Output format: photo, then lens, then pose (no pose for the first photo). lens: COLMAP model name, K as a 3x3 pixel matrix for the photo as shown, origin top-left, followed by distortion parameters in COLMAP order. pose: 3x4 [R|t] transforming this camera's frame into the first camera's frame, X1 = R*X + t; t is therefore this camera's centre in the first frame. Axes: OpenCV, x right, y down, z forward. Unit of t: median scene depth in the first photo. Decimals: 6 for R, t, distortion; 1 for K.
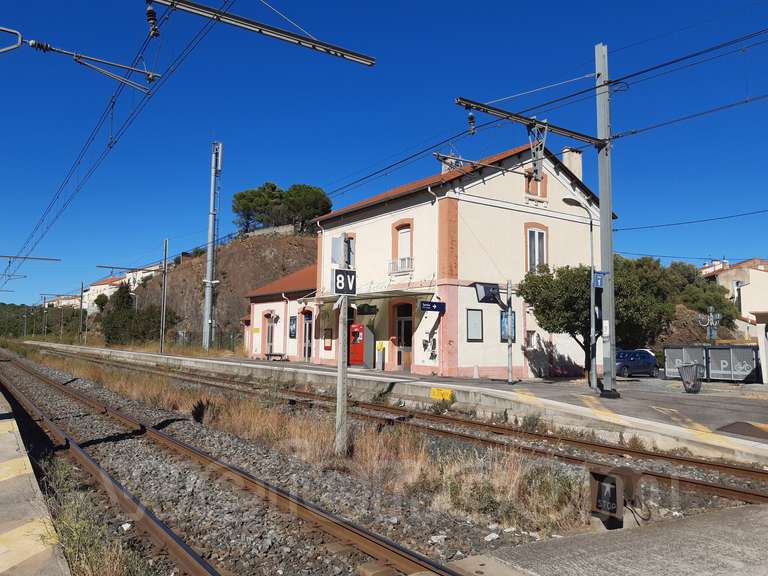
lens RADIAL K [[594.2, 0, 387.0], [0, 594.2, 283.7], [0, 0, 1]] dist [0.004624, -0.002942]
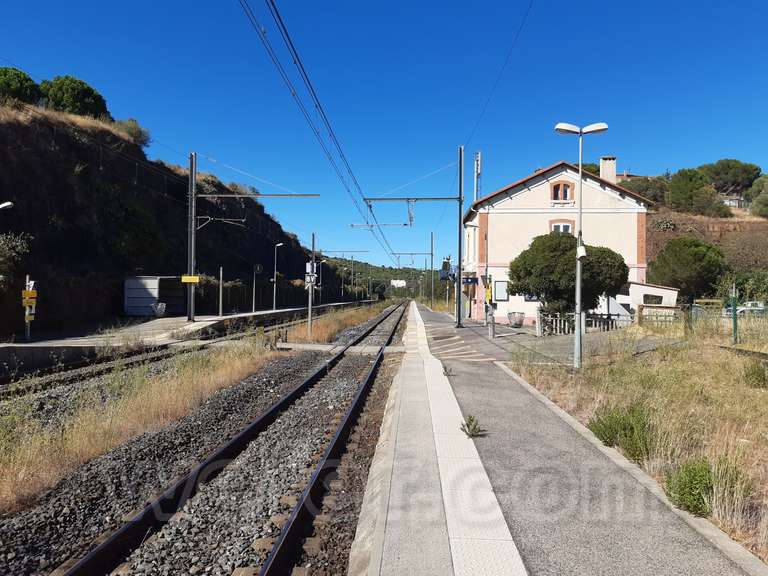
lens RADIAL K [[594.2, 0, 387.0], [0, 594.2, 283.7], [0, 0, 1]] dist [0.004624, -0.002942]
pose [[0.787177, -0.016081, -0.616517, 0.759866], [0.056020, 0.997392, 0.045512, -0.033926], [0.614177, -0.070364, 0.786025, -0.381300]]
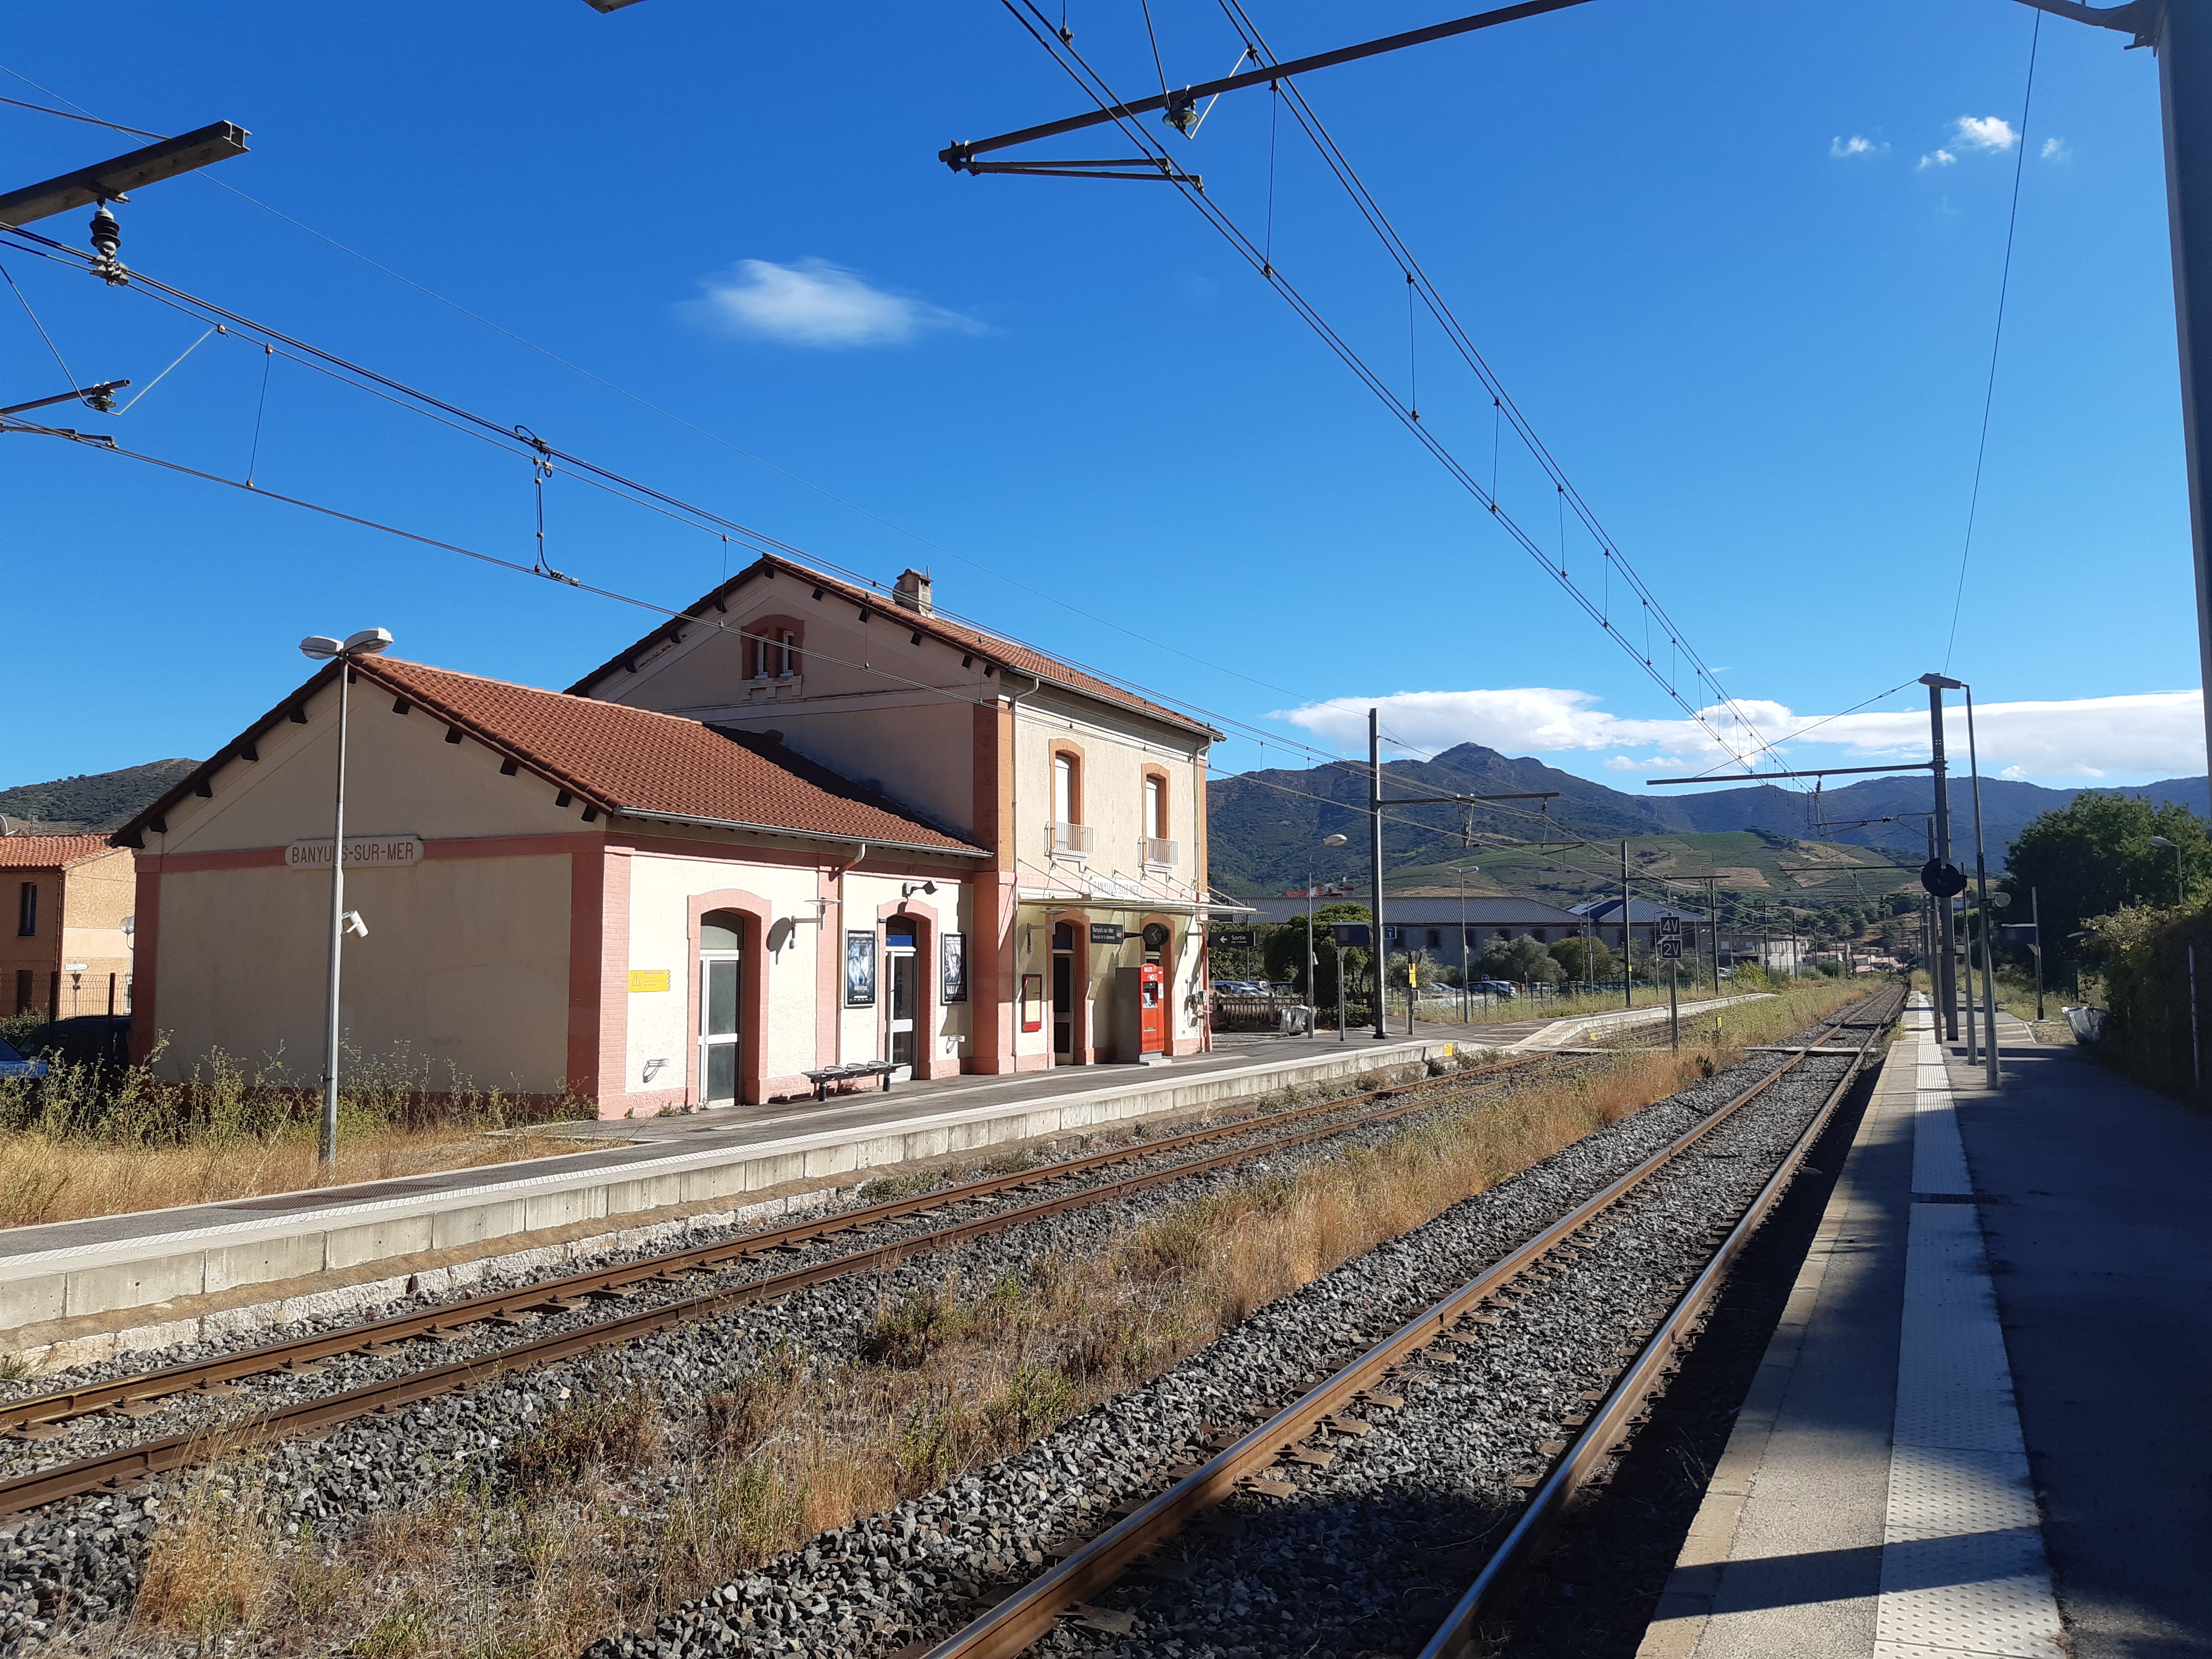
lens RADIAL K [[1711.8, 0, 1106.0], [0, 1711.8, 829.5], [0, 0, 1]] dist [0.096277, -0.183847]
pose [[-0.488026, 0.064582, 0.870436, -1.157796], [-0.077724, 0.990081, -0.117037, 0.117353], [-0.869361, -0.124771, -0.478166, 1.613666]]
